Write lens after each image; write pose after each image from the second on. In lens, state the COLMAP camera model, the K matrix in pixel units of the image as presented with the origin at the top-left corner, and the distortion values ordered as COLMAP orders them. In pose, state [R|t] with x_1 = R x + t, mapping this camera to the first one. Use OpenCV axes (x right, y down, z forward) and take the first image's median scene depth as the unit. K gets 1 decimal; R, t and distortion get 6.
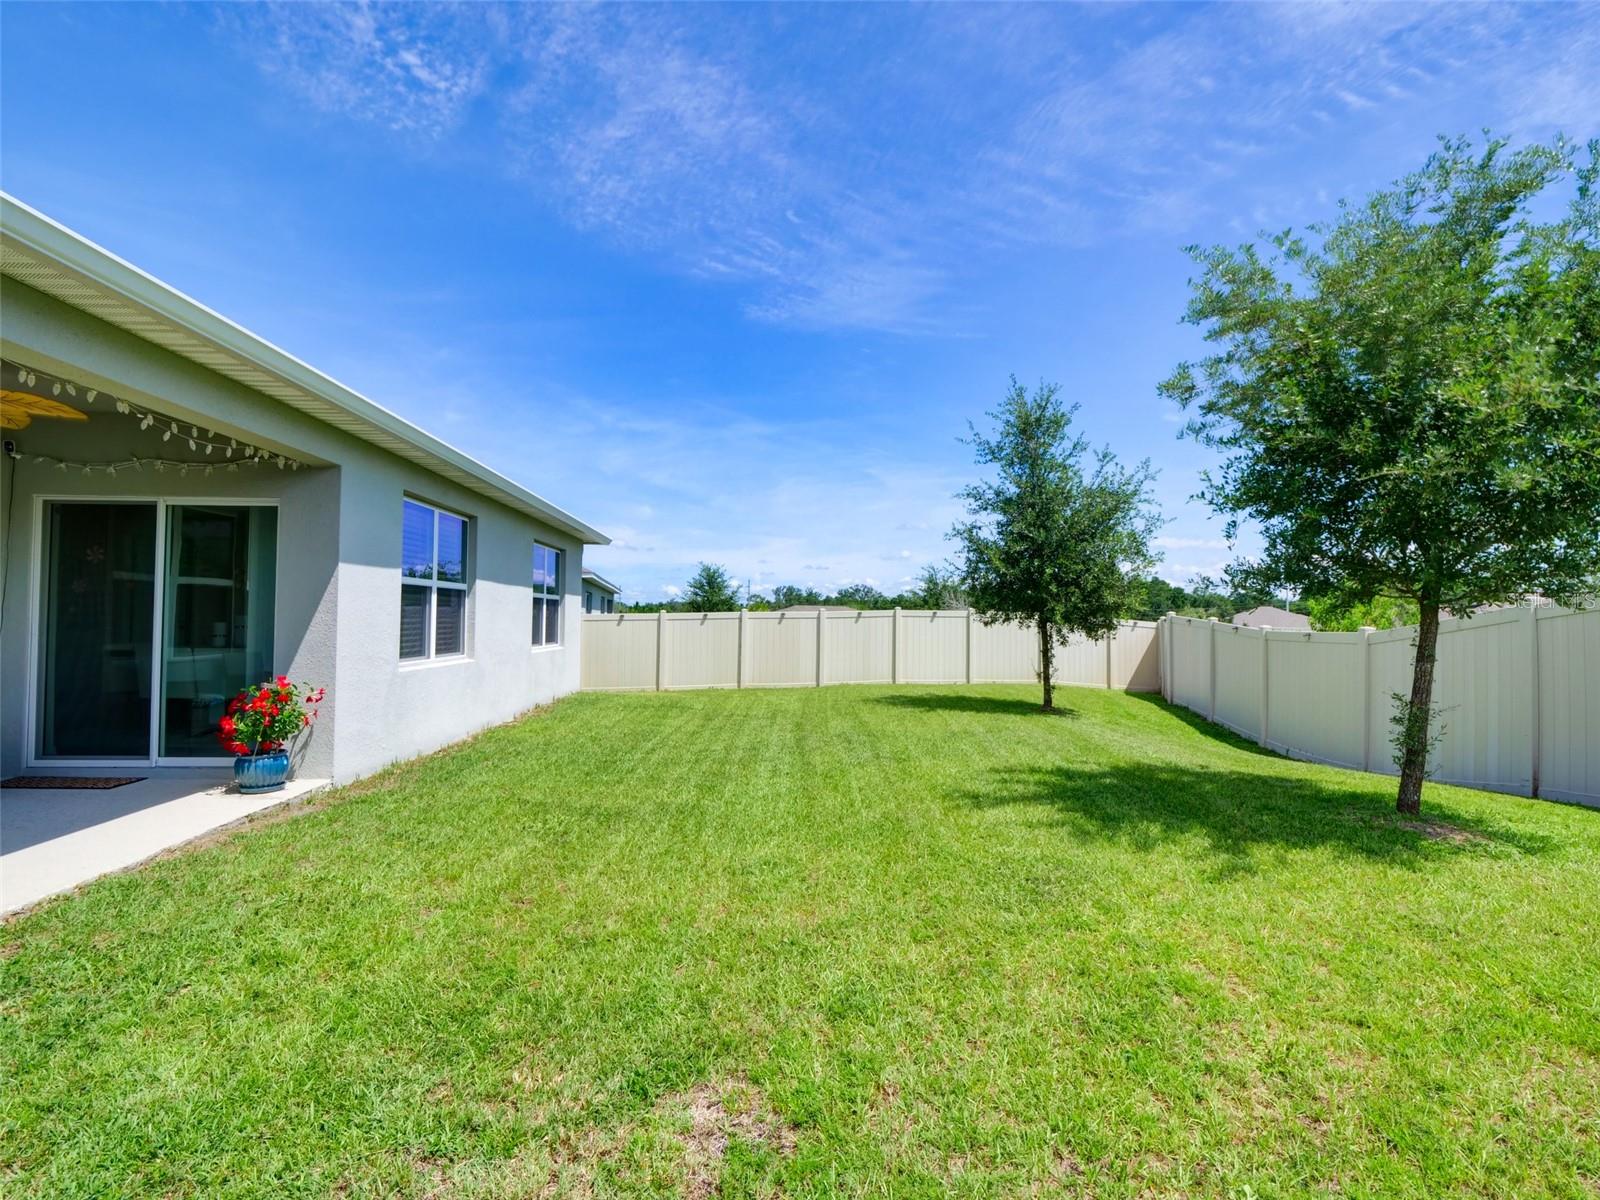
lens RADIAL K [[784.9, 0, 799.0], [0, 784.9, 598.2], [0, 0, 1]] dist [-0.010579, -0.001898]
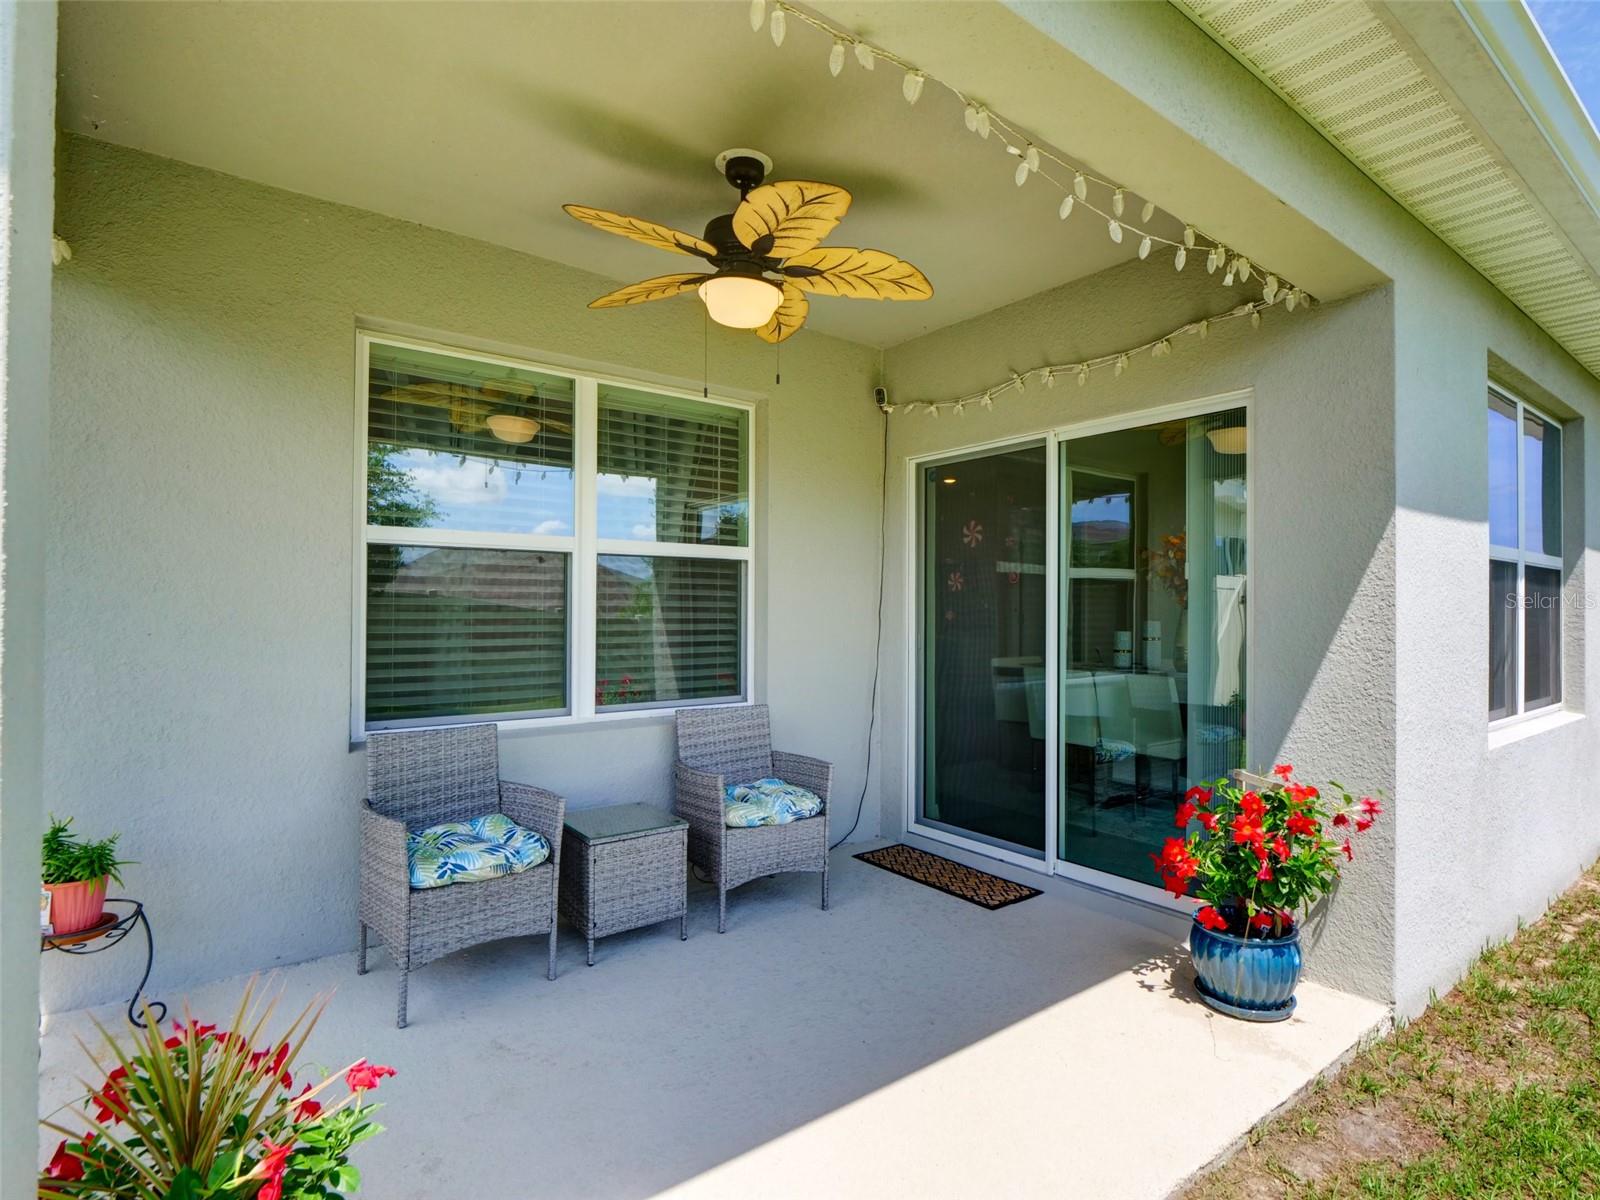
lens RADIAL K [[821.2, 0, 798.5], [0, 821.2, 601.6], [0, 0, 1]] dist [-0.008437, -0.001092]
pose [[0.558385, -0.015056, -0.829446, -0.400186], [0.020905, 0.999773, -0.004074, 0.002185], [0.829319, -0.015064, 0.558573, 0.475890]]
